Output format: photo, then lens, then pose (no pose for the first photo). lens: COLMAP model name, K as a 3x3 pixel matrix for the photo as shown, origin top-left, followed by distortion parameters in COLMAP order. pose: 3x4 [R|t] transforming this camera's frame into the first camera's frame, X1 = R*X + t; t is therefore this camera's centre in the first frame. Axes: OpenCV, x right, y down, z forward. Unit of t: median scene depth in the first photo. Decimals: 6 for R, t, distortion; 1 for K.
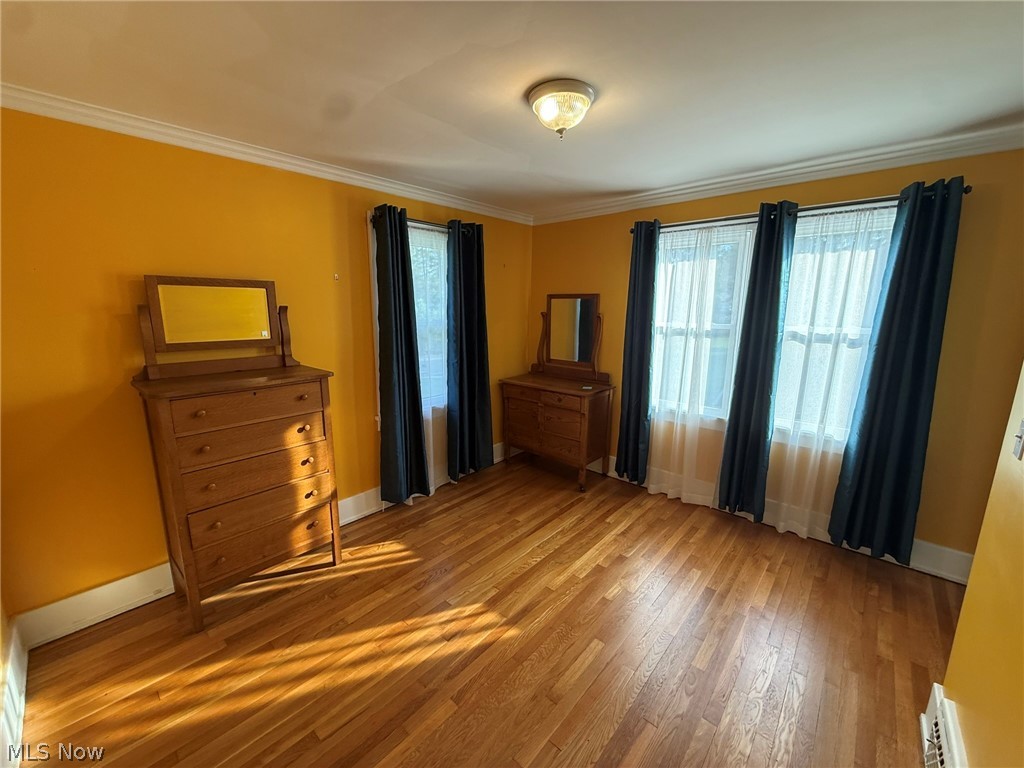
lens RADIAL K [[407.6, 0, 514.0], [0, 407.6, 386.4], [0, 0, 1]] dist [0.001710, -0.000667]
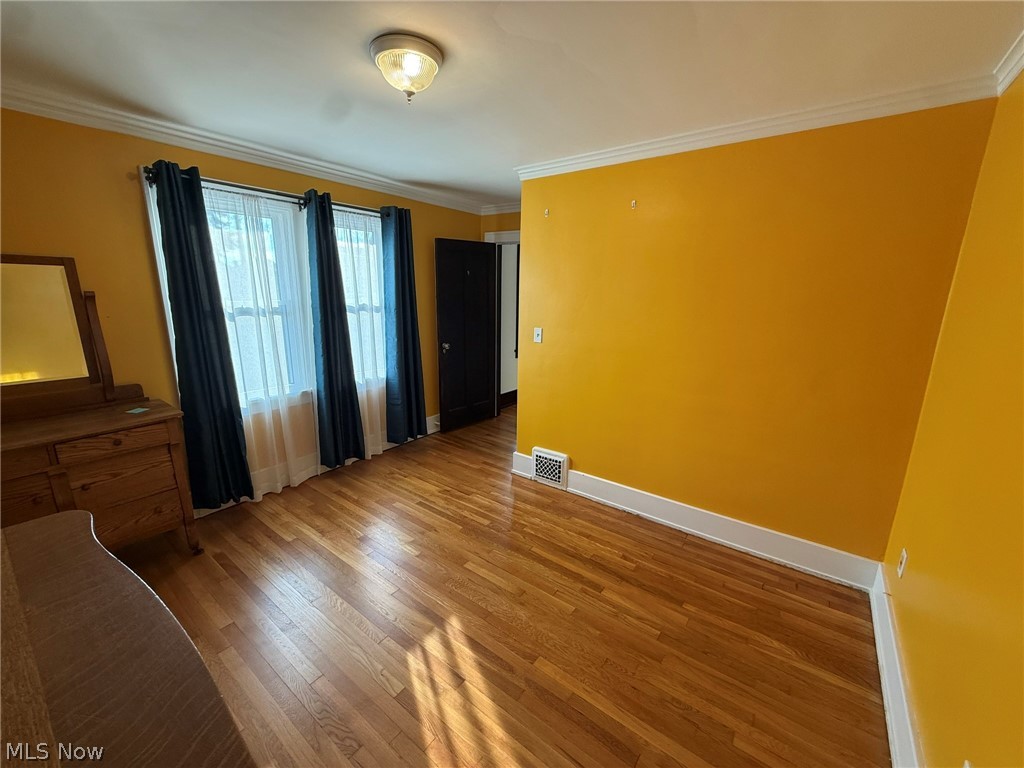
lens RADIAL K [[407.6, 0, 505.9], [0, 407.6, 385.9], [0, 0, 1]] dist [0.001710, -0.000667]
pose [[-0.075236, -0.235560, 0.968943, -0.668833], [0.184088, 0.951714, 0.245666, -0.118861], [-0.980026, 0.196853, -0.028239, 0.647085]]
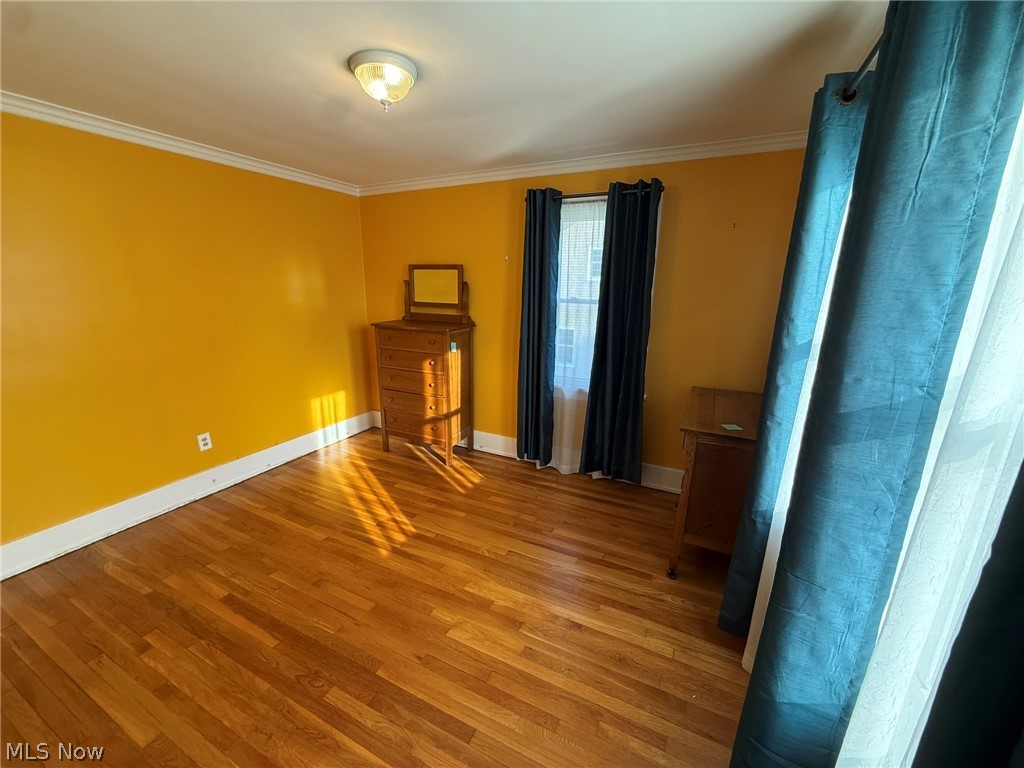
lens RADIAL K [[407.6, 0, 504.8], [0, 407.6, 386.7], [0, 0, 1]] dist [0.001710, -0.000667]
pose [[0.257982, 0.234093, -0.937361, 0.895161], [-0.200840, 0.962003, 0.184971, -0.131736], [0.945044, 0.140541, 0.295195, 0.740787]]
